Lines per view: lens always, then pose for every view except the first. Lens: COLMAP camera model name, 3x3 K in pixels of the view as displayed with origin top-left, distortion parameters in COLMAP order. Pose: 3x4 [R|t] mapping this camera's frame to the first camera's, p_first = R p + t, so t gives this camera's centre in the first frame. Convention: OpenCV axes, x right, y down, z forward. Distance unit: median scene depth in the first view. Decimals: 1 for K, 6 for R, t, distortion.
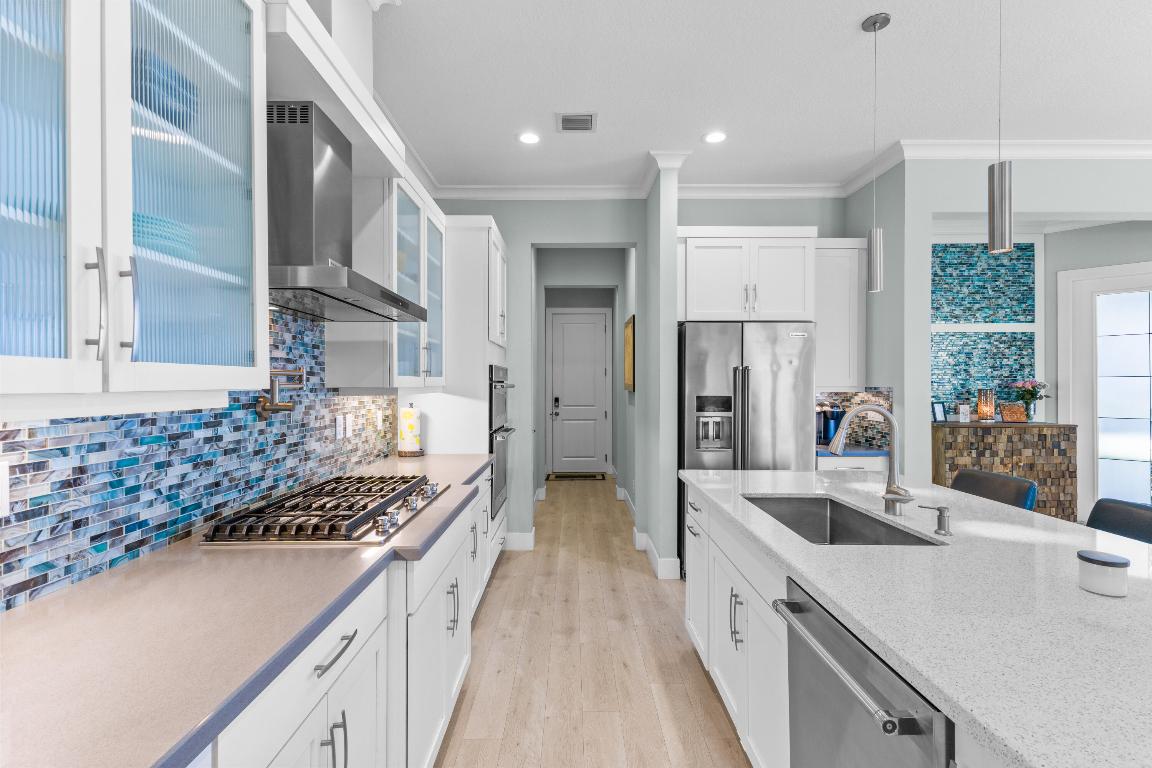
lens RADIAL K [[549.4, 0, 579.1], [0, 549.4, 380.3], [0, 0, 1]] dist [0.019691, -0.004386]
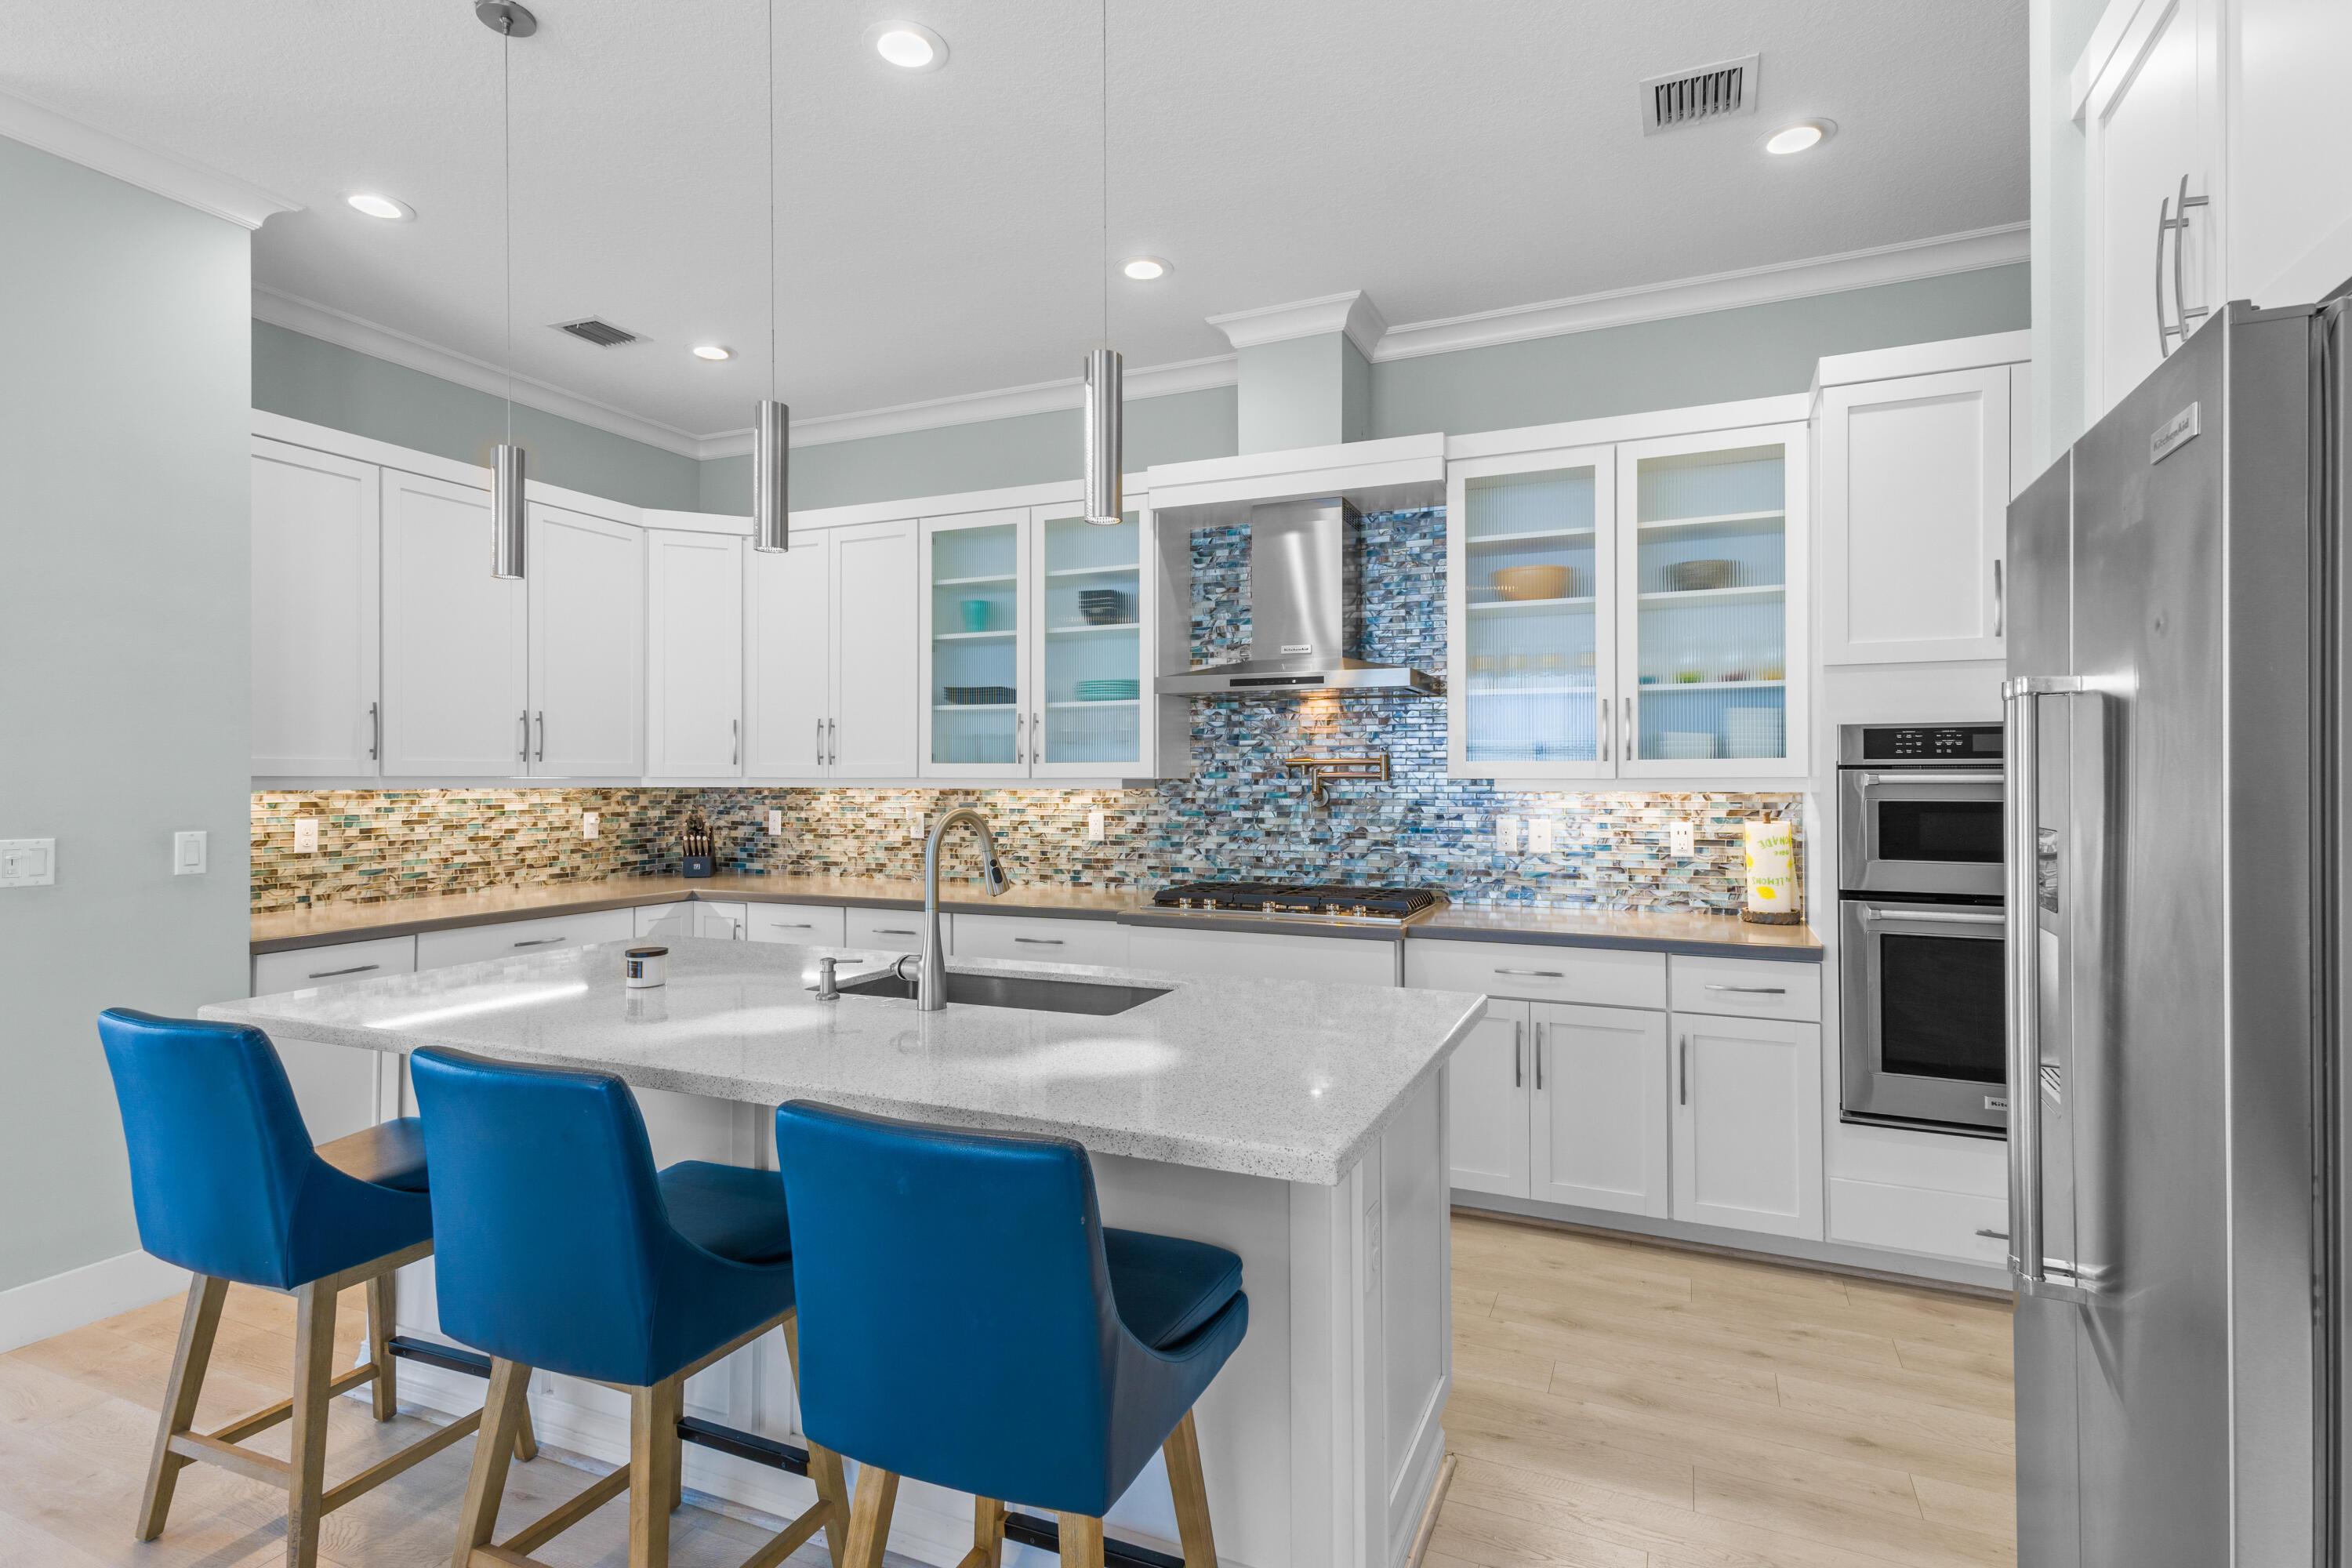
lens RADIAL K [[1121.6, 0, 1170.4], [0, 1121.6, 769.2], [0, 0, 1]] dist [0.019691, -0.004386]
pose [[-0.409152, -0.003686, -0.912459, 1.685216], [0.006140, 0.999958, -0.006793, 0.011970], [0.912446, -0.008382, -0.409112, 1.906885]]
